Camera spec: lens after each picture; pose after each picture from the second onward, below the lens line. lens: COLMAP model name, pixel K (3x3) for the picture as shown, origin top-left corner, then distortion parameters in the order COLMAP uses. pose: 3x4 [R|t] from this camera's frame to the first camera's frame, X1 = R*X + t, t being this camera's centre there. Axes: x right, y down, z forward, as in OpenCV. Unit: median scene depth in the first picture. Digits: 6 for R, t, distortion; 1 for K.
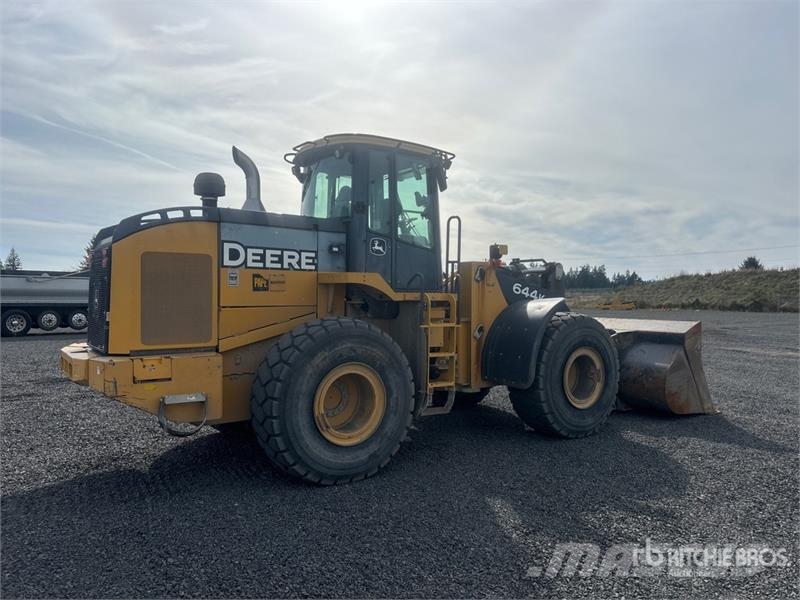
lens RADIAL K [[604.3, 0, 397.4], [0, 604.3, 301.8], [0, 0, 1]] dist [0.063734, -0.072741]
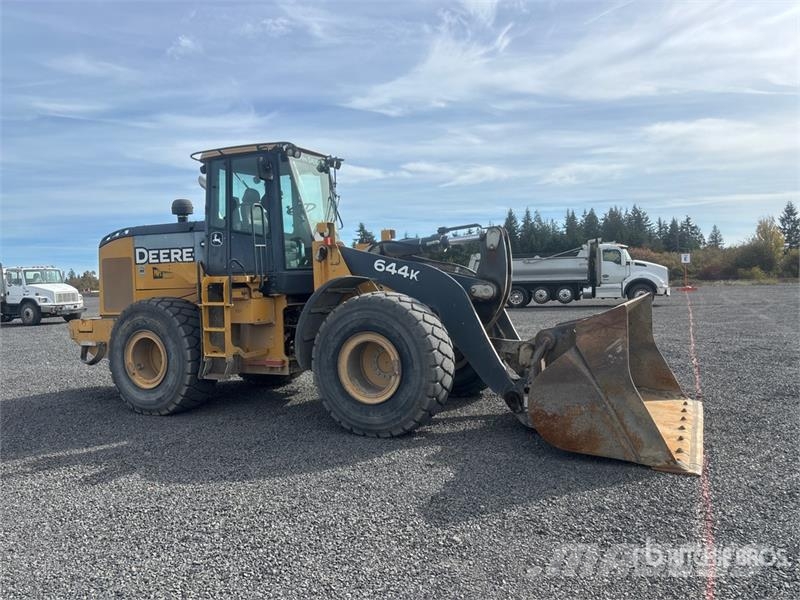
lens RADIAL K [[604.0, 0, 403.8], [0, 604.0, 299.1], [0, 0, 1]] dist [0.065943, -0.073964]
pose [[0.485945, 0.010320, -0.873928, 1.298935], [0.024552, 0.999374, 0.025454, 0.008608], [0.873644, -0.033826, 0.485388, 0.765055]]
